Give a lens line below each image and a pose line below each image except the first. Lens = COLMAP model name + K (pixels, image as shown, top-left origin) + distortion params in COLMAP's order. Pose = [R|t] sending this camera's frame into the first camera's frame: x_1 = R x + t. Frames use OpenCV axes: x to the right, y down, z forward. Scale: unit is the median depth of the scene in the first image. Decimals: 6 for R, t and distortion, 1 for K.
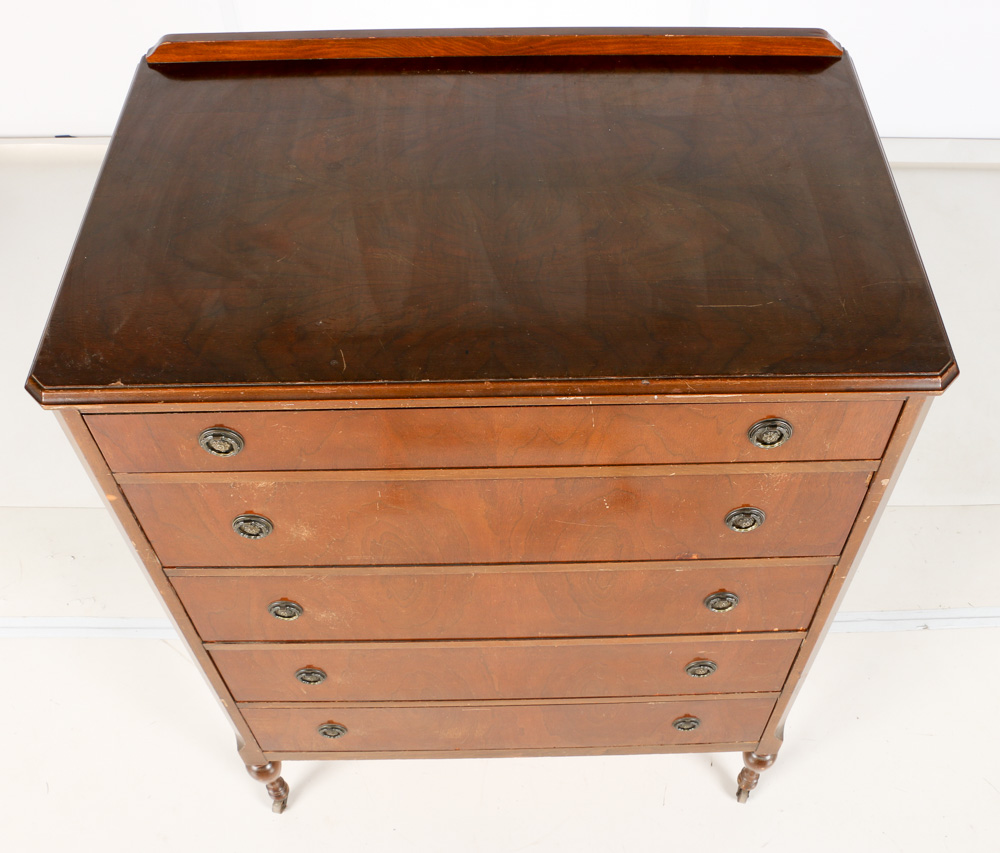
lens RADIAL K [[1114.4, 0, 559.2], [0, 1114.4, 447.1], [0, 0, 1]] dist [-0.104873, 0.000000]
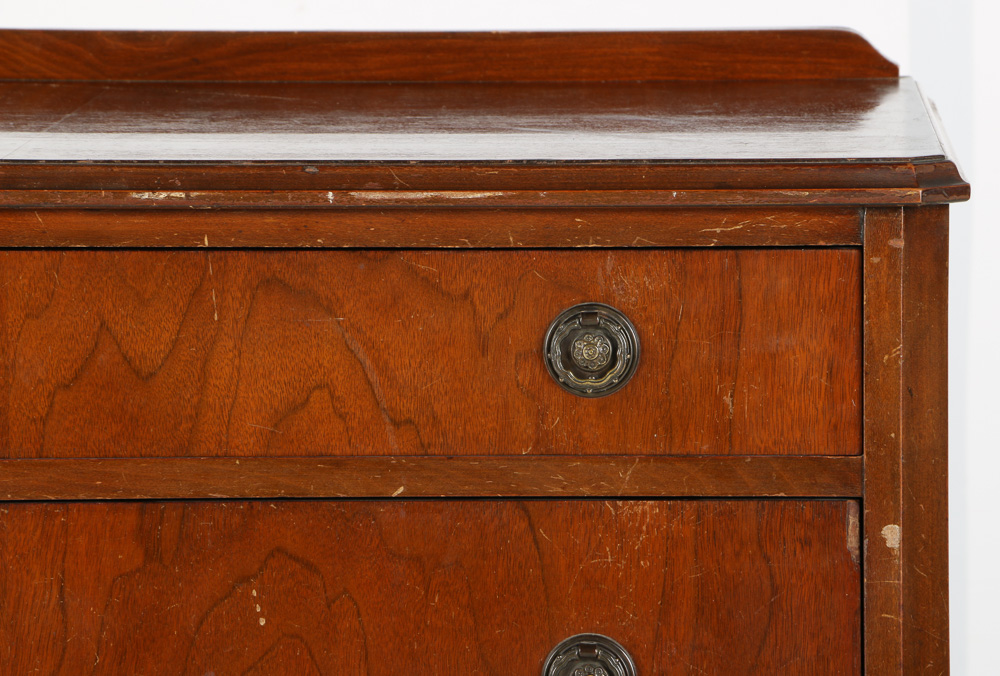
lens RADIAL K [[6662.7, 0, 545.5], [0, 6662.7, 324.8], [0, 0, 1]] dist [2.280322, 0.000000]
pose [[0.997650, -0.011364, -0.067568, 0.325828], [-0.041559, 0.683667, -0.728610, 1.844520], [0.054474, 0.729705, 0.681588, -0.851623]]
